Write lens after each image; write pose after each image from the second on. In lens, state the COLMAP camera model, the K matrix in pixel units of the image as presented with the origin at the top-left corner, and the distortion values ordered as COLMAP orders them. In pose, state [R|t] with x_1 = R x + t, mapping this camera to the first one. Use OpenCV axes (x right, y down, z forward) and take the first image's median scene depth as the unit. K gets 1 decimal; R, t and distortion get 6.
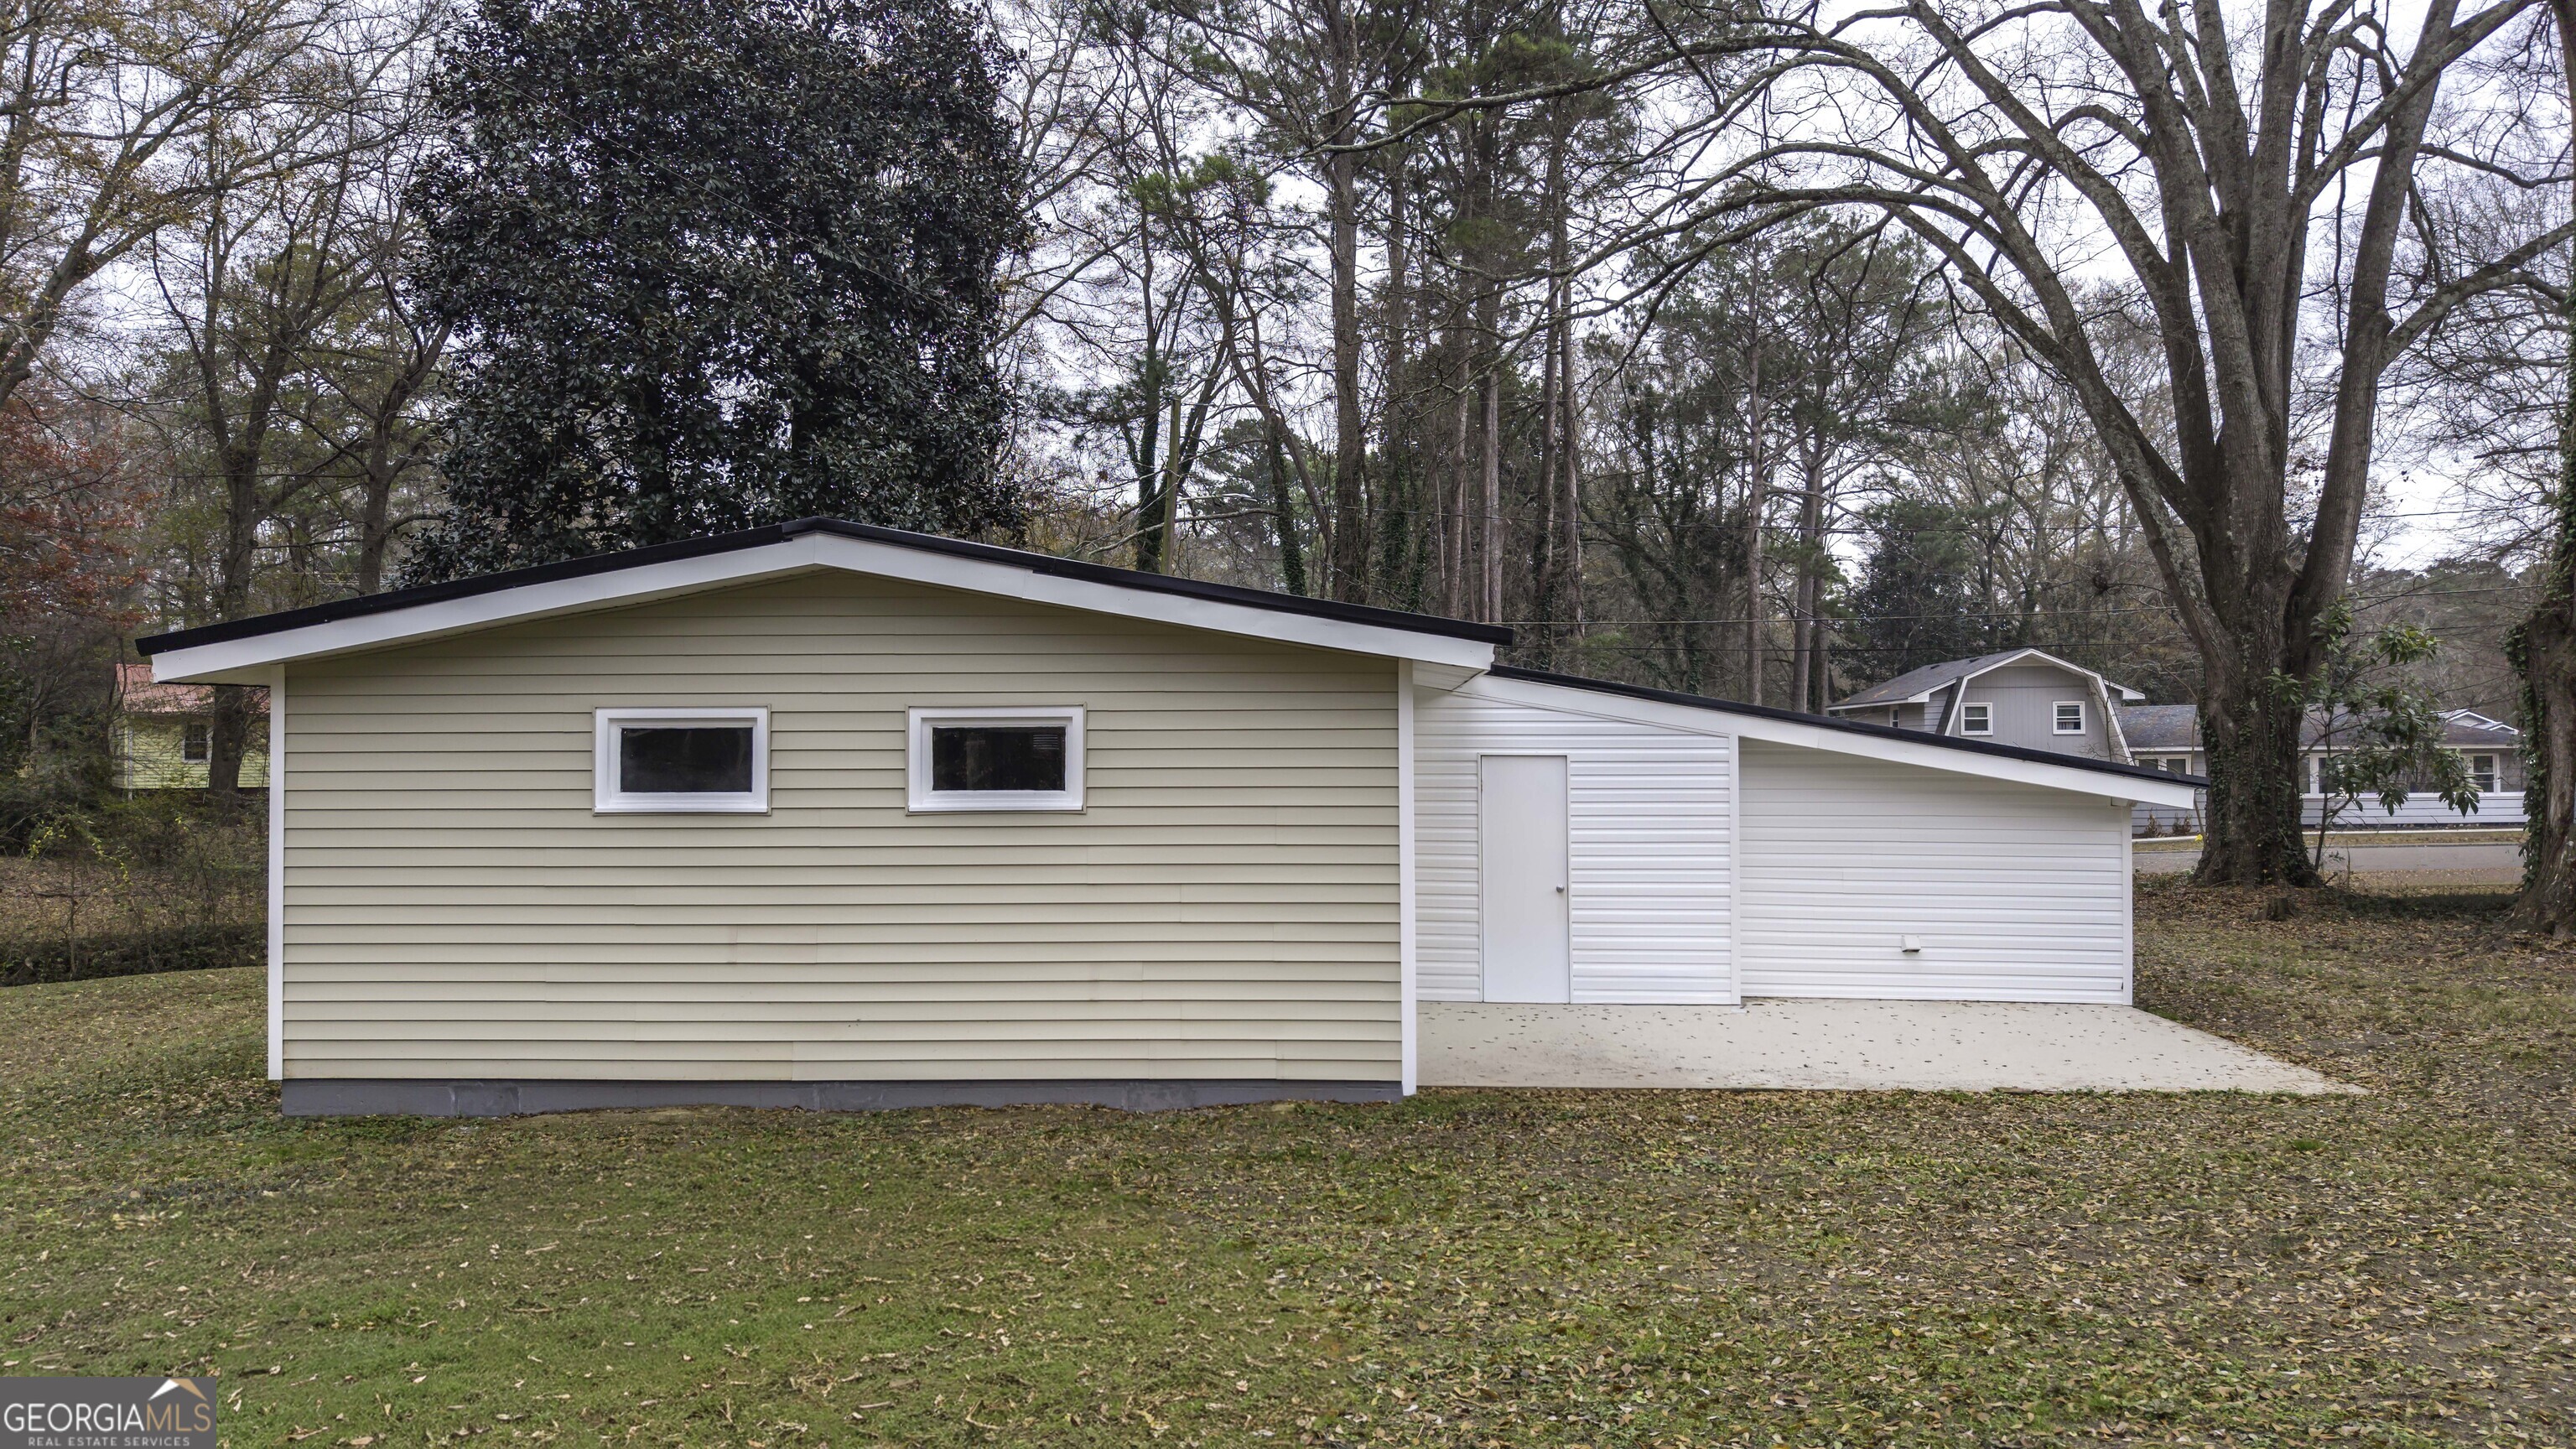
lens RADIAL K [[1721.5, 0, 1288.0], [0, 1721.5, 724.5], [0, 0, 1]] dist [0.004840, 0.001290]
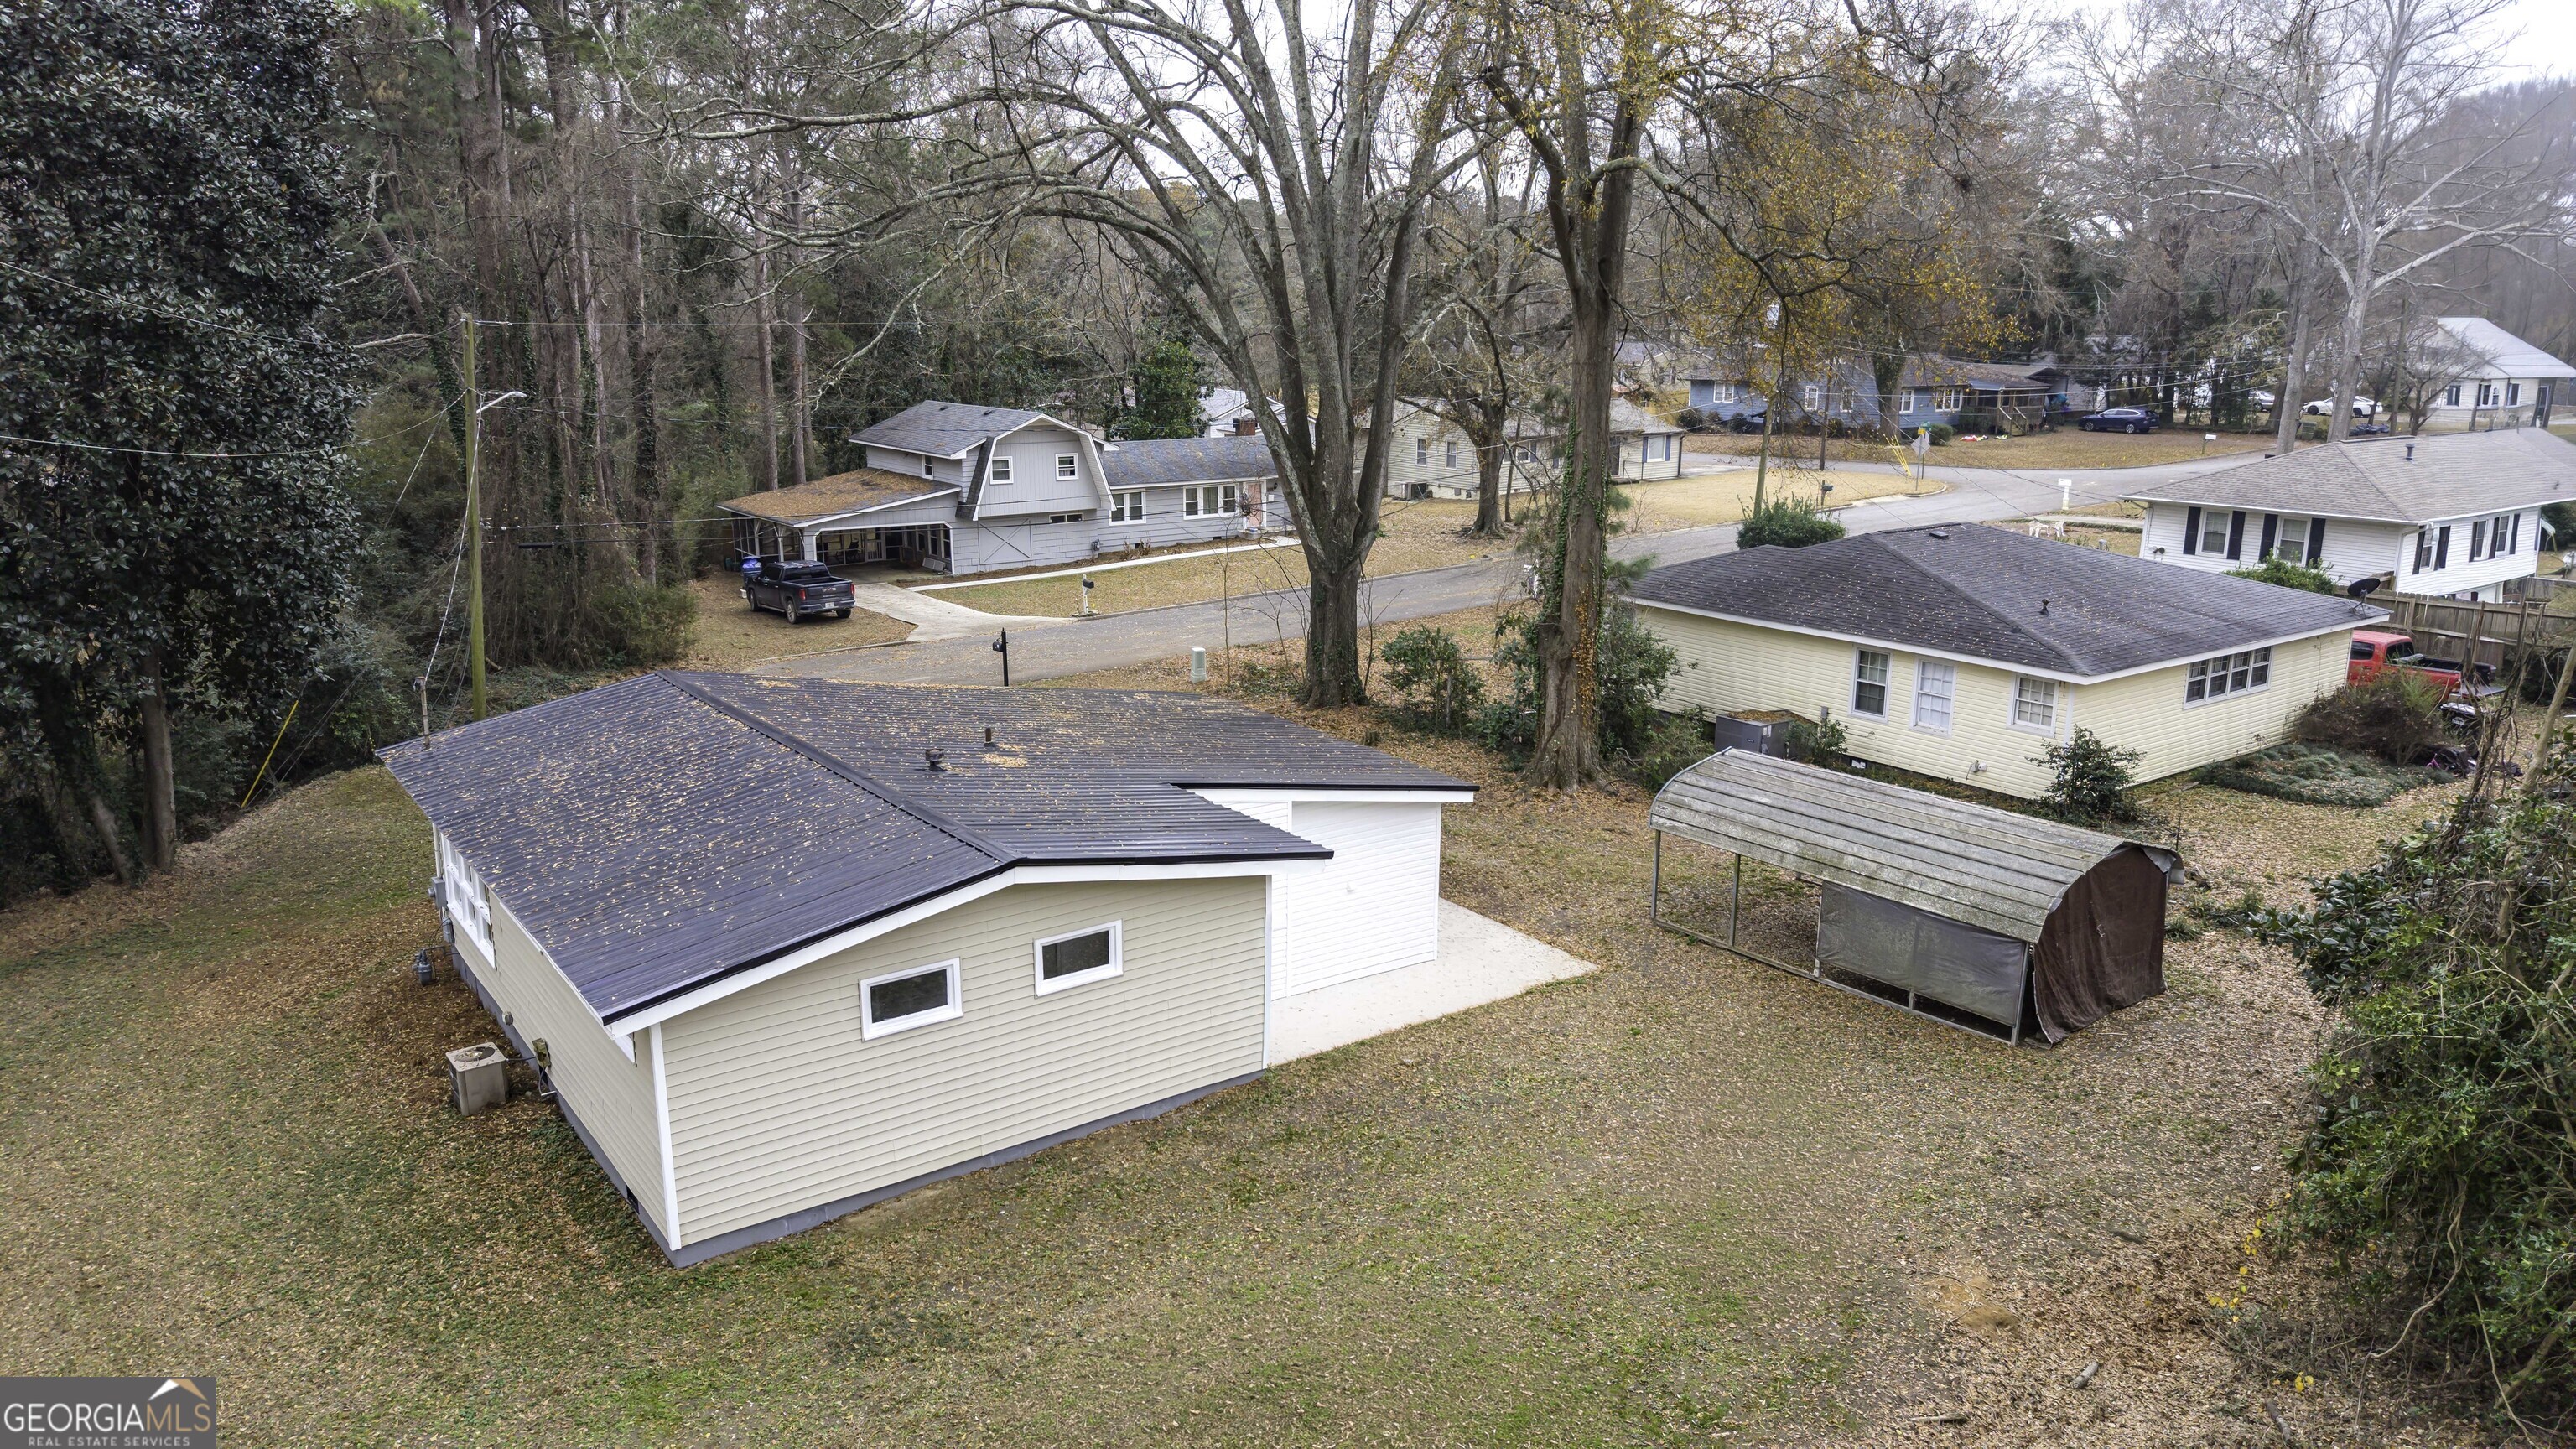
lens RADIAL K [[1721.5, 0, 1288.0], [0, 1721.5, 724.5], [0, 0, 1]] dist [0.004840, 0.001290]
pose [[0.778754, -0.140101, 0.611485, -1.032528], [-0.019644, 0.968819, 0.246989, -0.641880], [-0.627022, -0.204355, 0.751720, -0.414159]]
